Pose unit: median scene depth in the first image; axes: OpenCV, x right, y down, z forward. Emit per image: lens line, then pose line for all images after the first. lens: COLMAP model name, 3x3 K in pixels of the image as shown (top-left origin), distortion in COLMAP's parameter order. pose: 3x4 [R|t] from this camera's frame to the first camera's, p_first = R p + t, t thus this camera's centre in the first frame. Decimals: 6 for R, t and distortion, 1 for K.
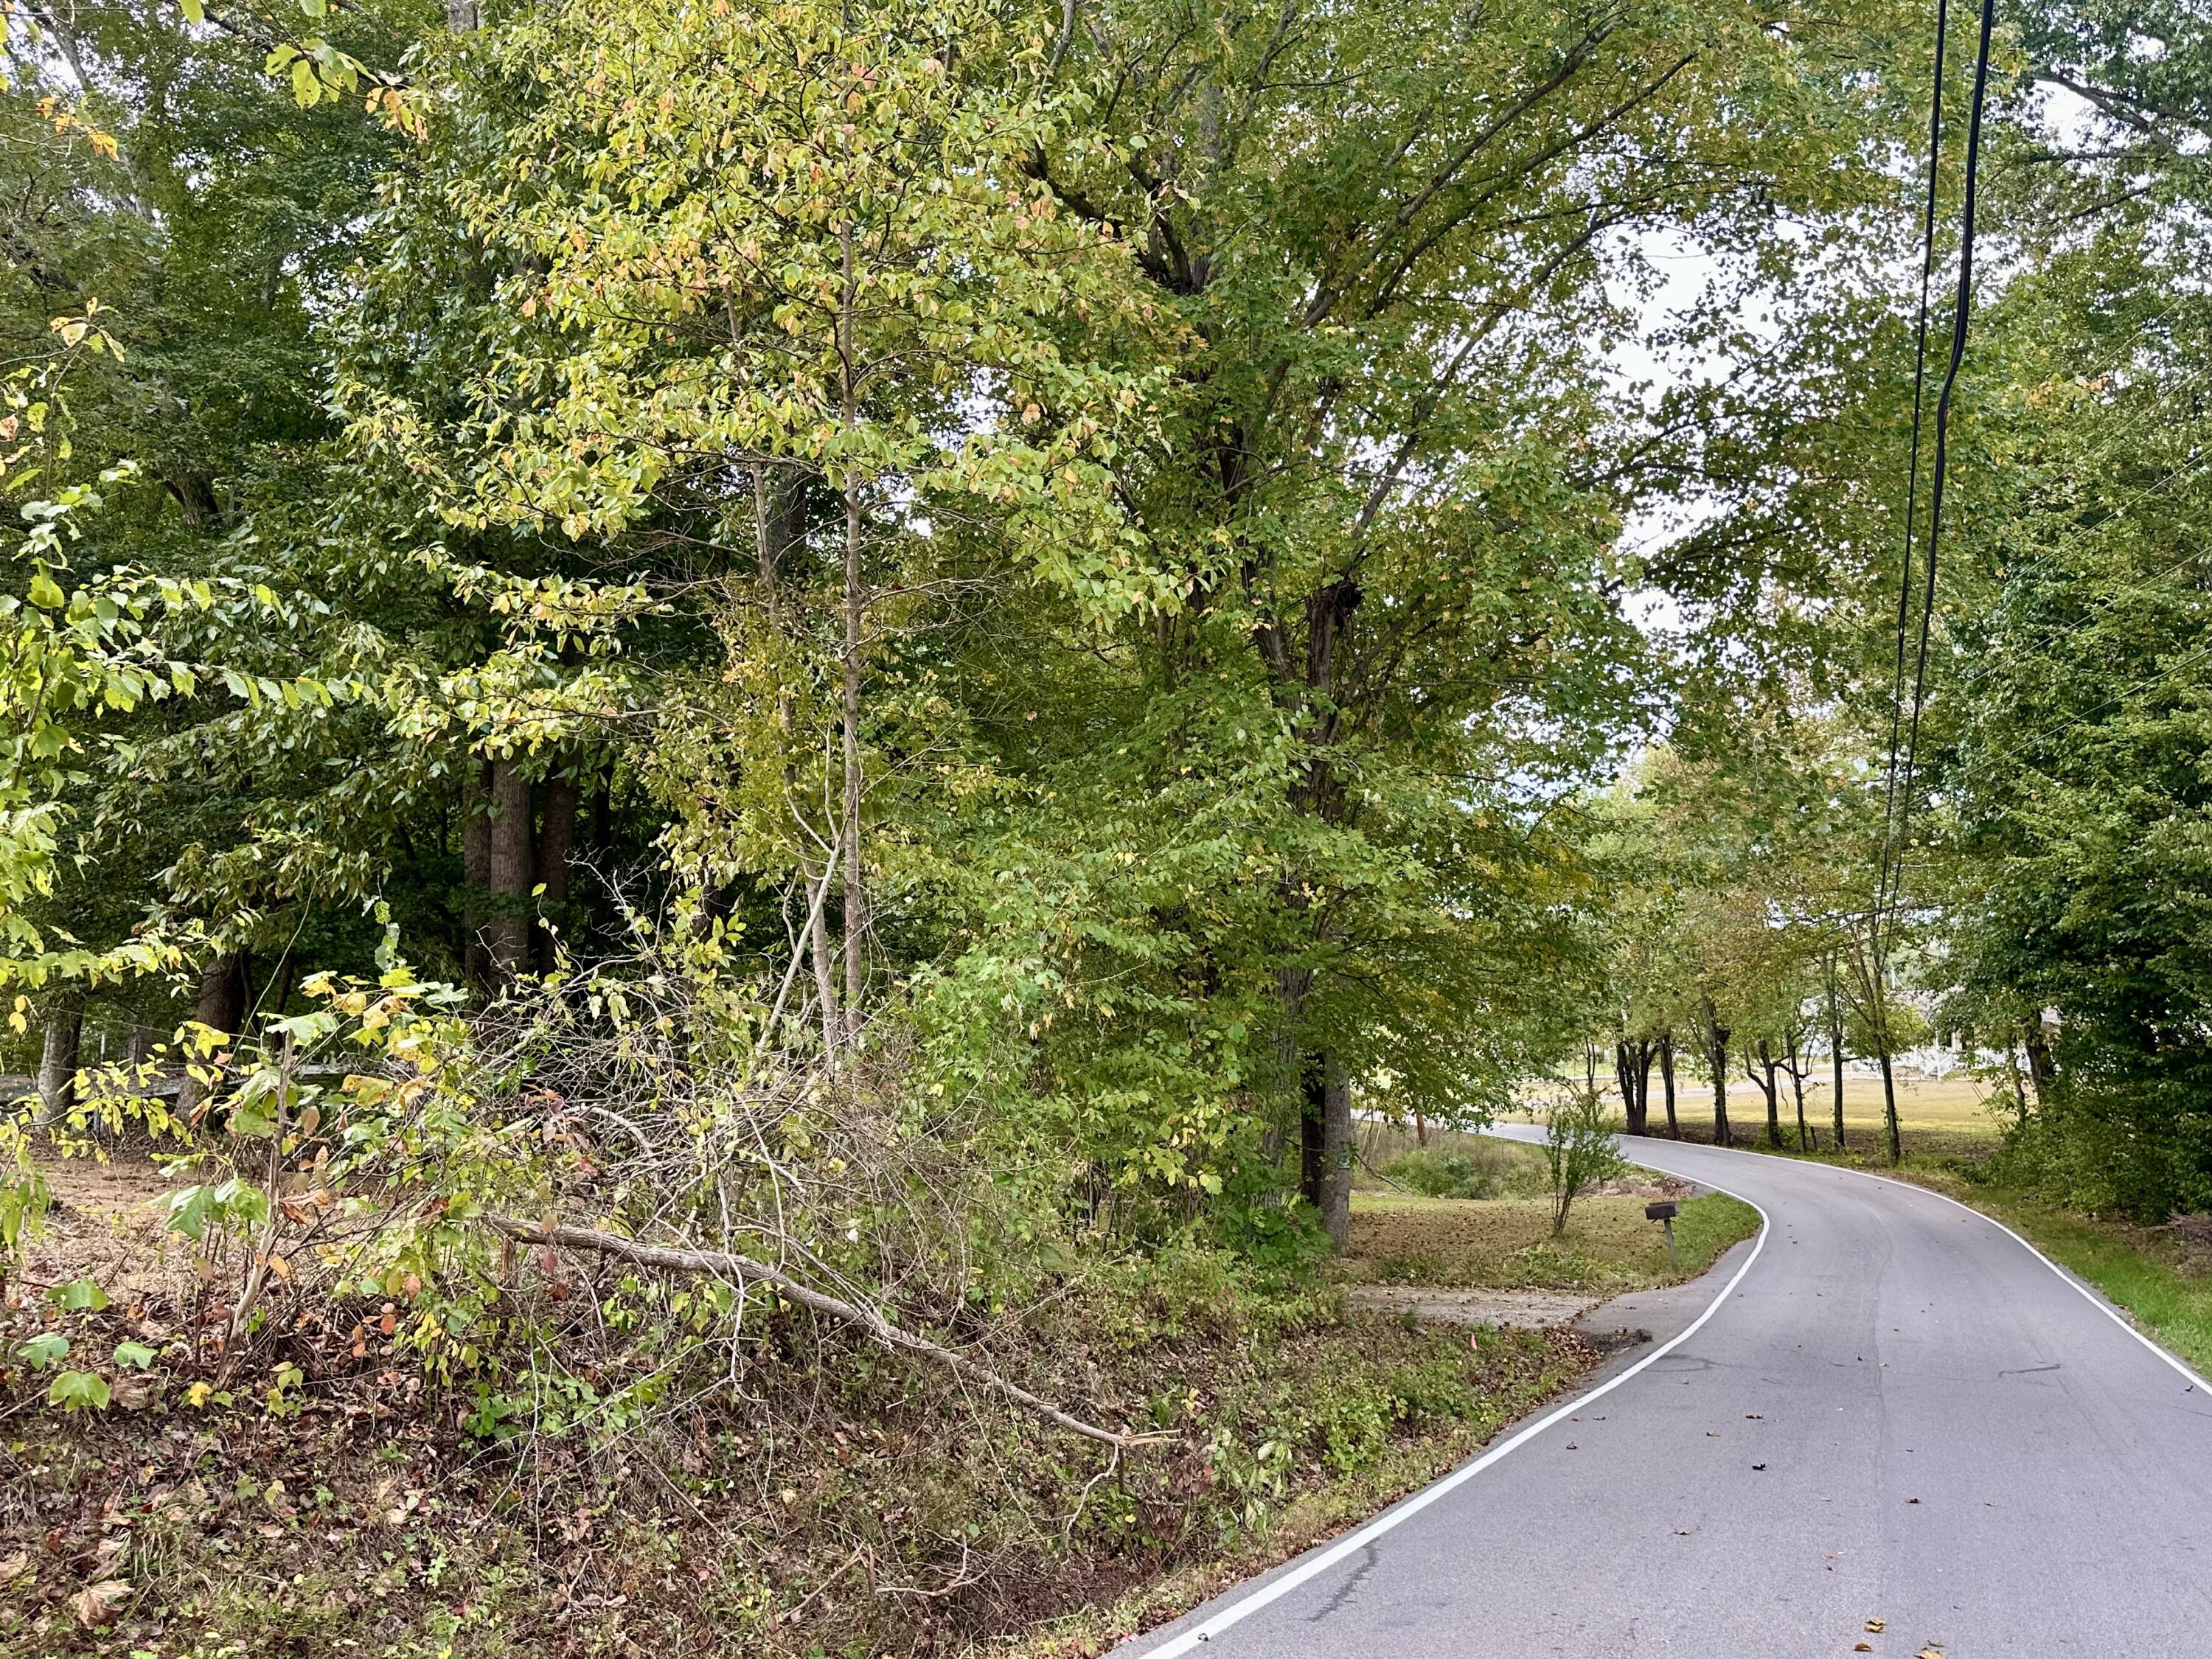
lens RADIAL K [[1764.4, 0, 1111.9], [0, 1764.4, 815.6], [0, 0, 1]] dist [-0.003504, -0.018417]
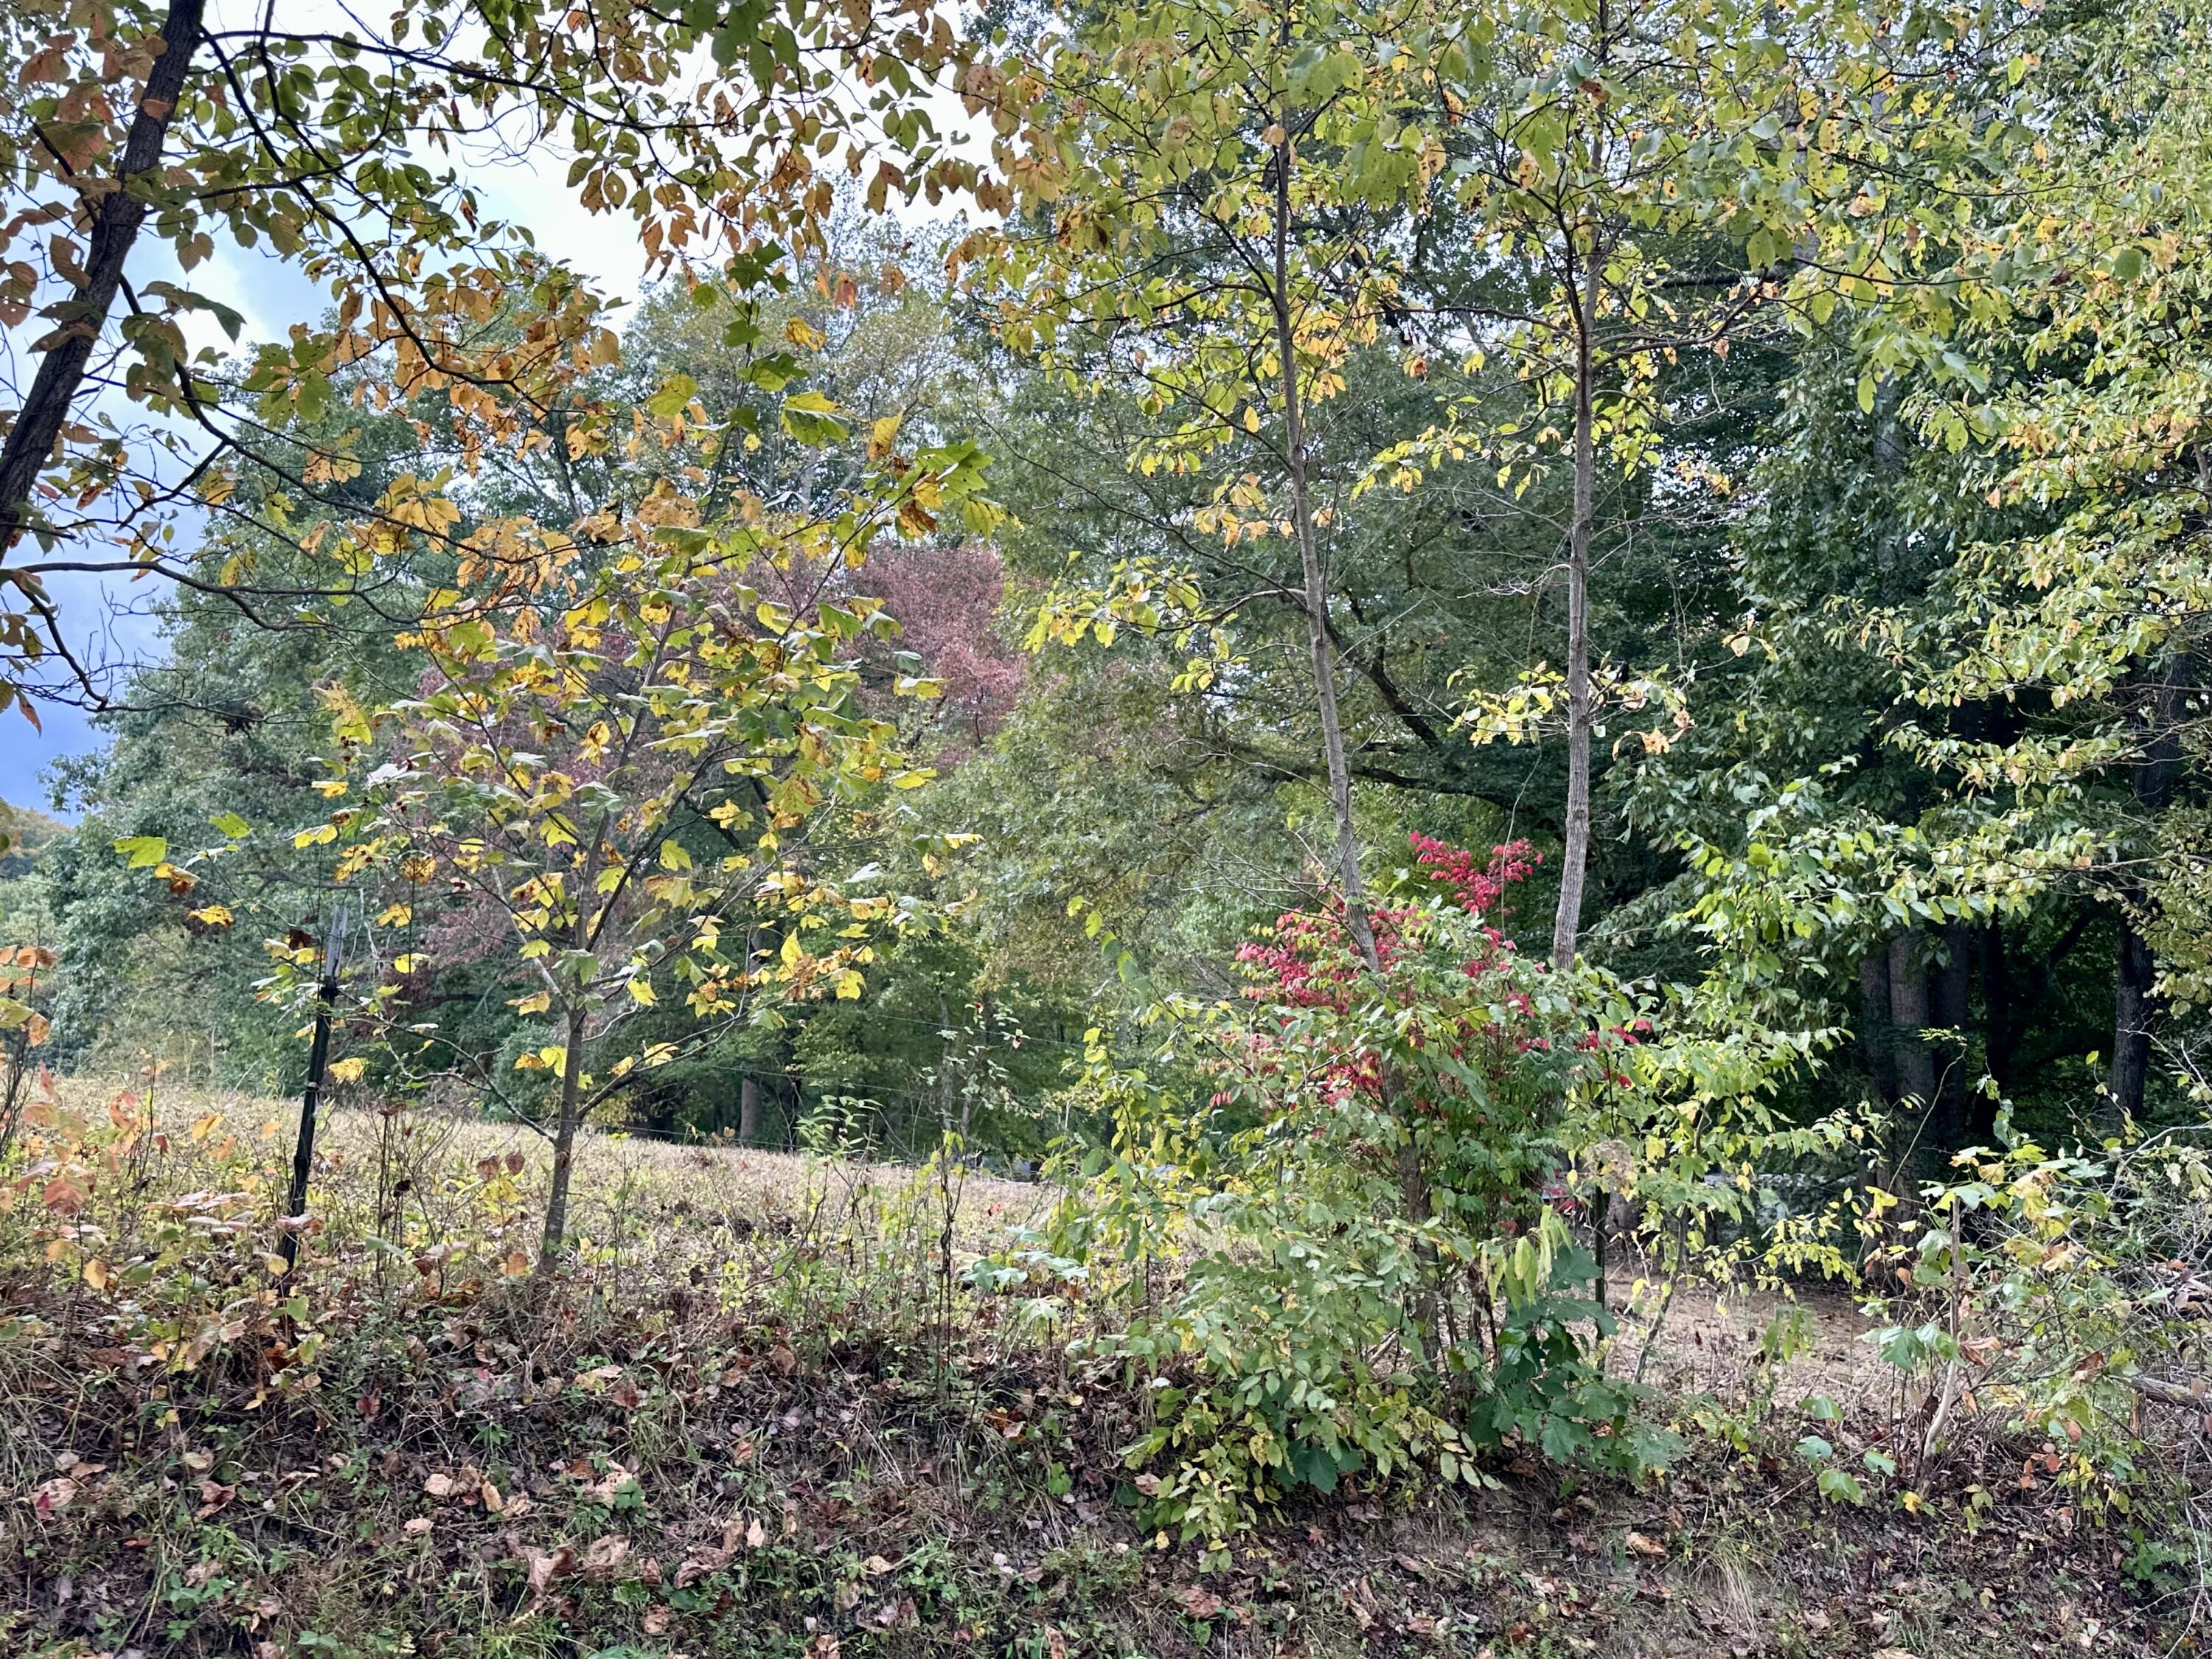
lens RADIAL K [[1764.4, 0, 1111.9], [0, 1764.4, 815.6], [0, 0, 1]] dist [-0.003504, -0.018417]
pose [[0.752237, -0.087744, -0.653024, -0.091529], [0.044846, 0.995613, -0.082117, -0.057072], [0.657365, 0.032486, 0.752872, -0.249167]]
